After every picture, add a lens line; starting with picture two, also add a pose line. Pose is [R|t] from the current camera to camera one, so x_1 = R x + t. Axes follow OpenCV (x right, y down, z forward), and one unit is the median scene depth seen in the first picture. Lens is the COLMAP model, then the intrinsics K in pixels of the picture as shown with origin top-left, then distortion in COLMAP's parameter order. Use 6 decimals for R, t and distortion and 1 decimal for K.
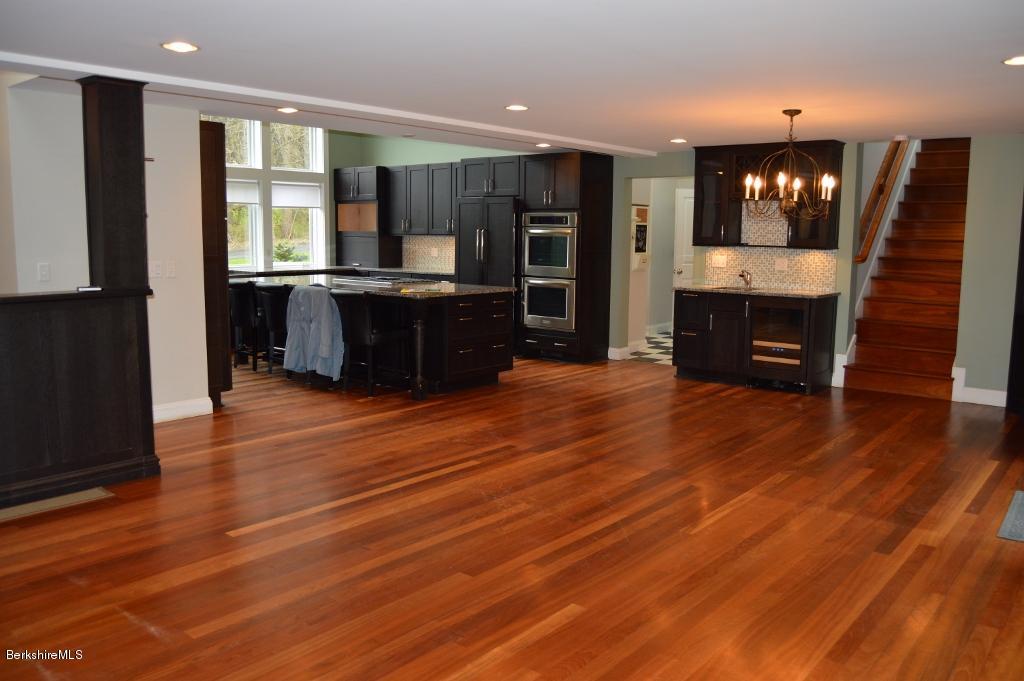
lens RADIAL K [[816.4, 0, 514.0], [0, 816.4, 339.8], [0, 0, 1]] dist [-0.093247, 0.035376]
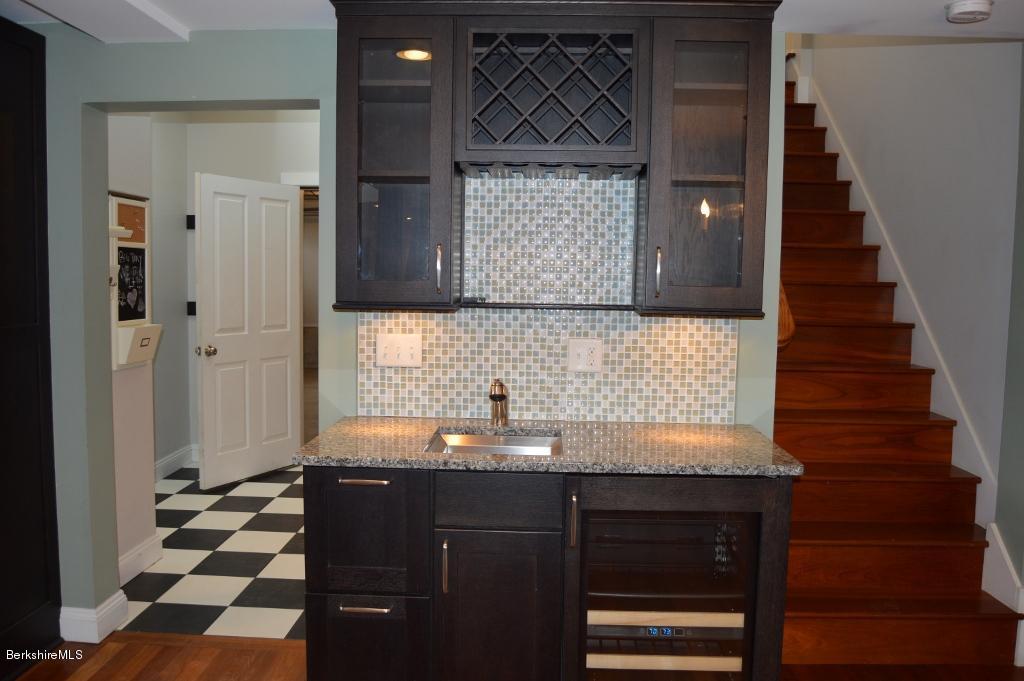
lens RADIAL K [[816.4, 0, 512.7], [0, 816.4, 335.1], [0, 0, 1]] dist [-0.093247, 0.035376]
pose [[0.790046, -0.046073, 0.611314, 0.076470], [0.073577, 0.997090, -0.019940, -0.091696], [-0.608617, 0.060732, 0.791137, 0.685268]]
